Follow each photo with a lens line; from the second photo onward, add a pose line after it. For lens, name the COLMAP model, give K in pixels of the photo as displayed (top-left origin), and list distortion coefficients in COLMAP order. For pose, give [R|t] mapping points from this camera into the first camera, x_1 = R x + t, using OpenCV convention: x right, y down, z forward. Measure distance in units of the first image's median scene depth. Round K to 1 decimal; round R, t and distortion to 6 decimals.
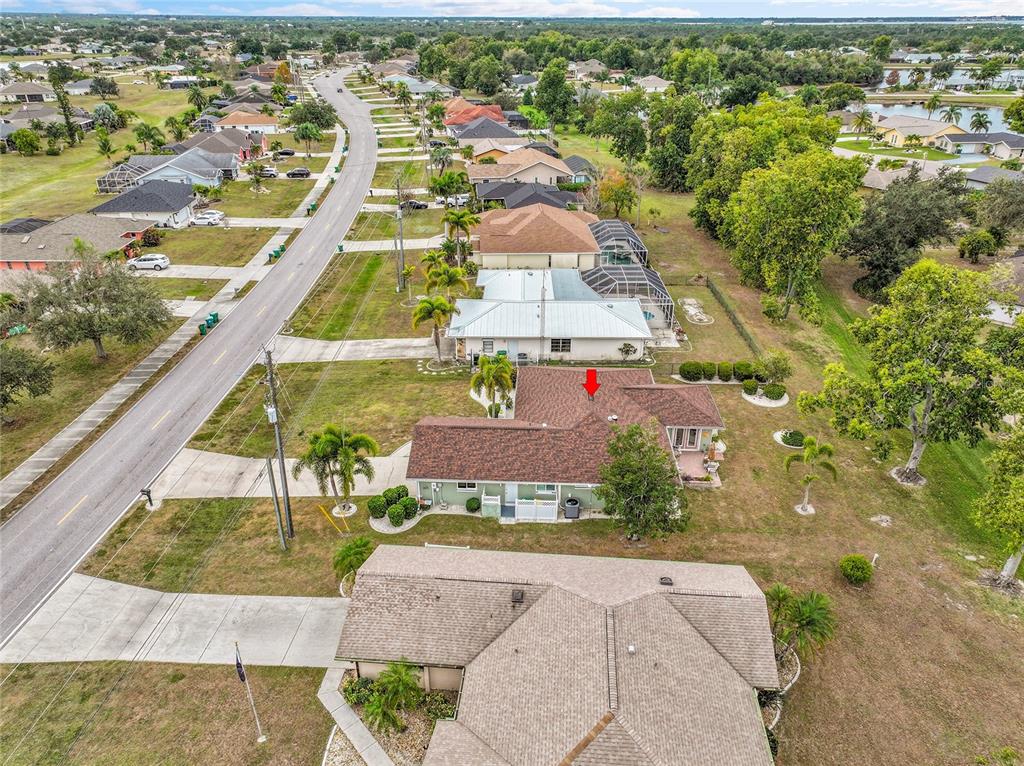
lens RADIAL K [[715.2, 0, 517.8], [0, 715.2, 381.1], [0, 0, 1]] dist [-0.001951, 0.020711]
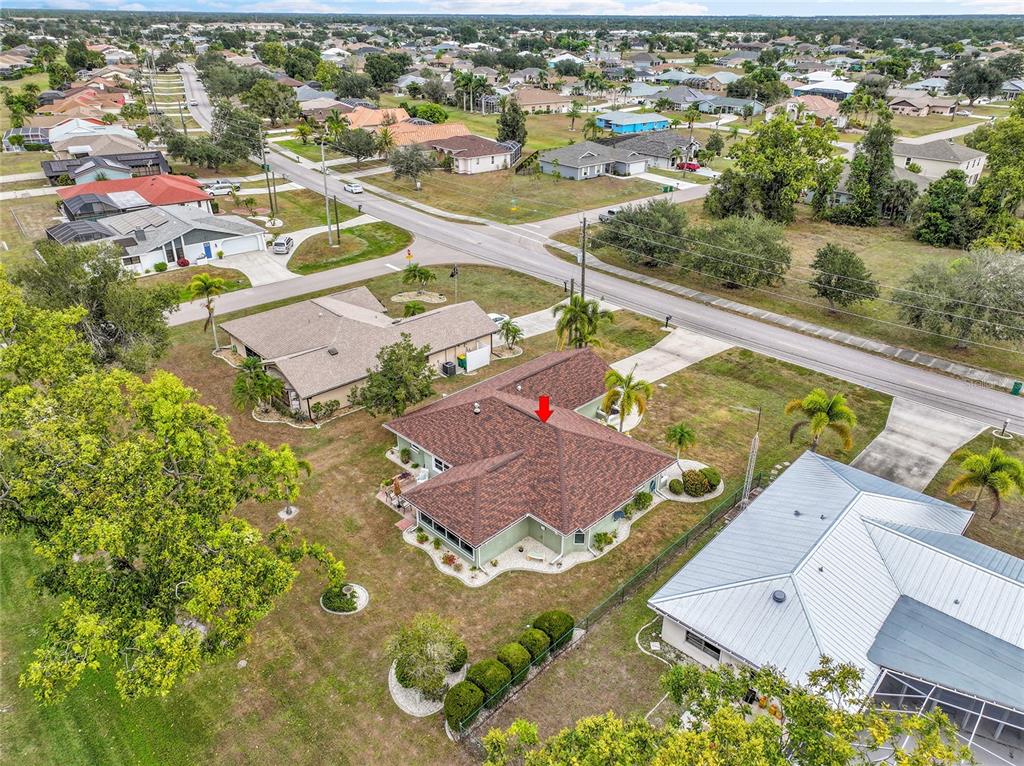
lens RADIAL K [[715.2, 0, 514.0], [0, 715.2, 391.8], [0, 0, 1]] dist [-0.001951, 0.020711]
pose [[-0.677255, 0.336845, -0.654111, 0.568404], [-0.339773, 0.645373, 0.684140, -0.506299], [0.652595, 0.685586, -0.322631, 1.031803]]
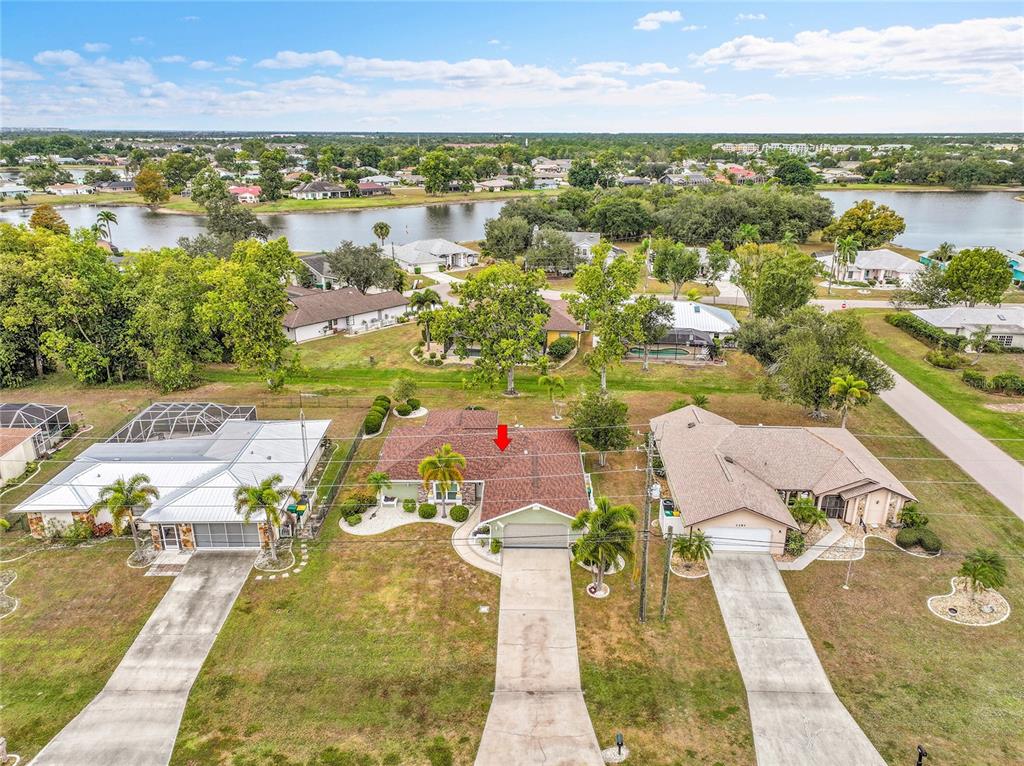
lens RADIAL K [[715.2, 0, 512.0], [0, 715.2, 380.8], [0, 0, 1]] dist [-0.001951, 0.020711]
pose [[-0.028555, -0.330268, 0.943455, -0.811065], [0.449457, 0.838805, 0.307237, -0.321811], [-0.892846, 0.432816, 0.124489, 0.629883]]
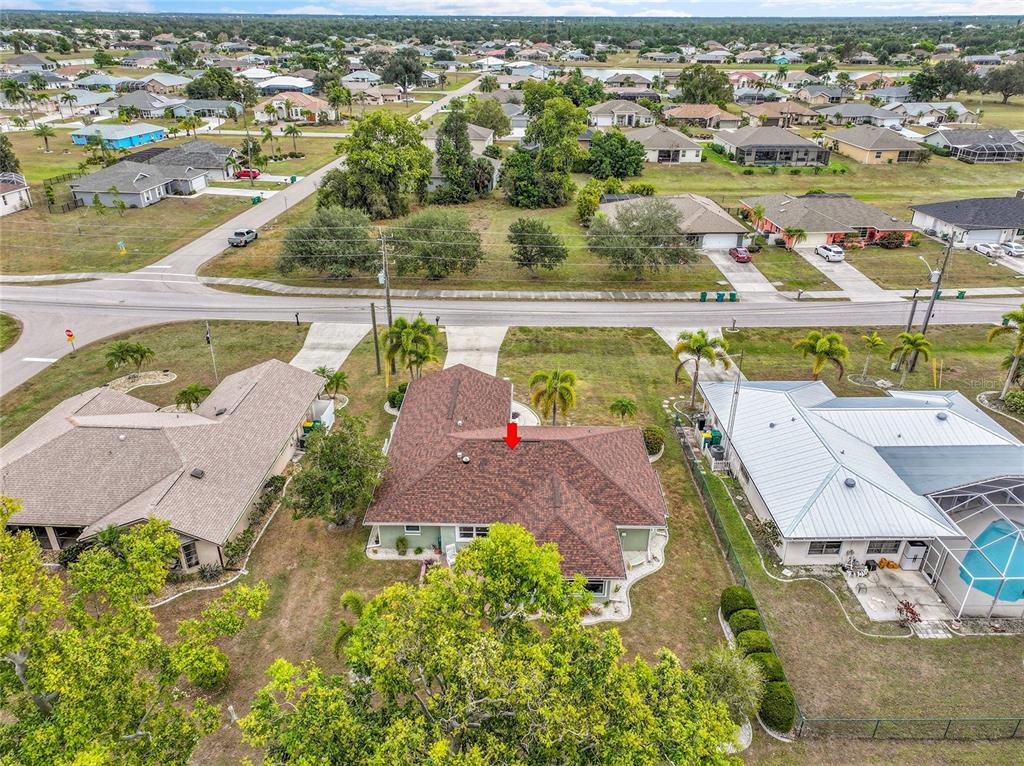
lens RADIAL K [[715.2, 0, 516.6], [0, 715.2, 390.6], [0, 0, 1]] dist [-0.001951, 0.020711]
pose [[0.030293, 0.460659, -0.887060, 0.675421], [-0.457529, 0.795426, 0.397448, -0.302558], [0.888679, 0.393816, 0.234860, 0.633031]]
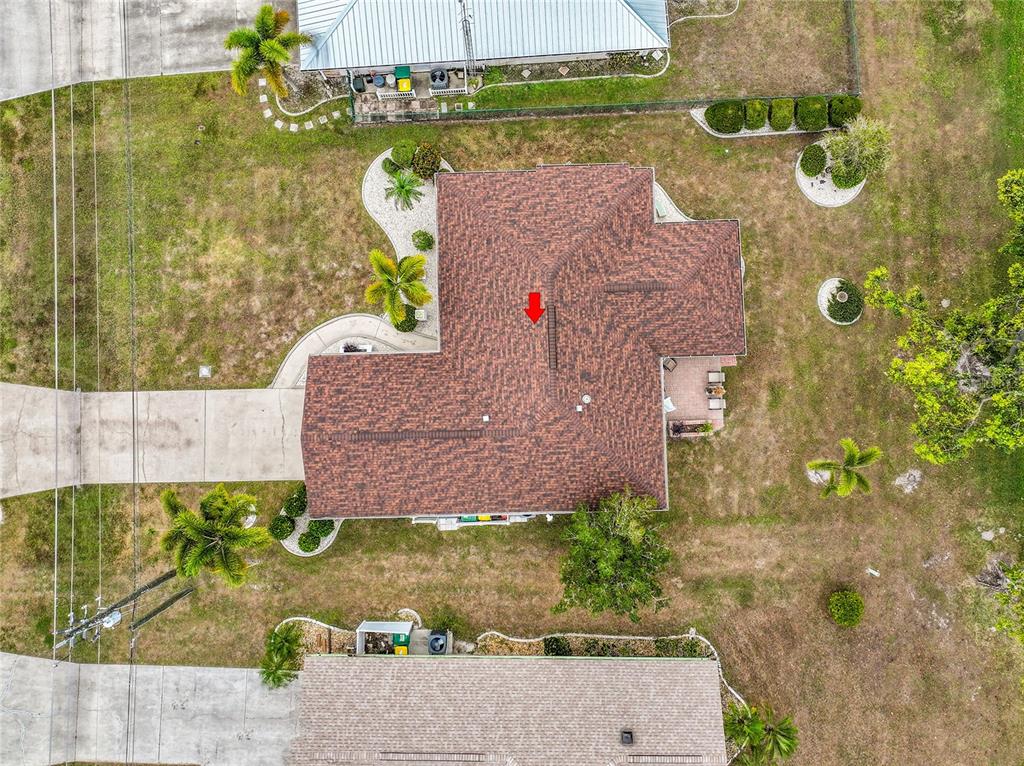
lens RADIAL K [[817.5, 0, 516.9], [0, 817.5, 322.1], [0, 0, 1]] dist [0.002913, 0.013862]
pose [[0.997537, -0.069904, 0.005802, 0.053362], [0.031336, 0.518106, 0.854742, -0.513688], [-0.062755, -0.852455, 0.519021, 0.510296]]
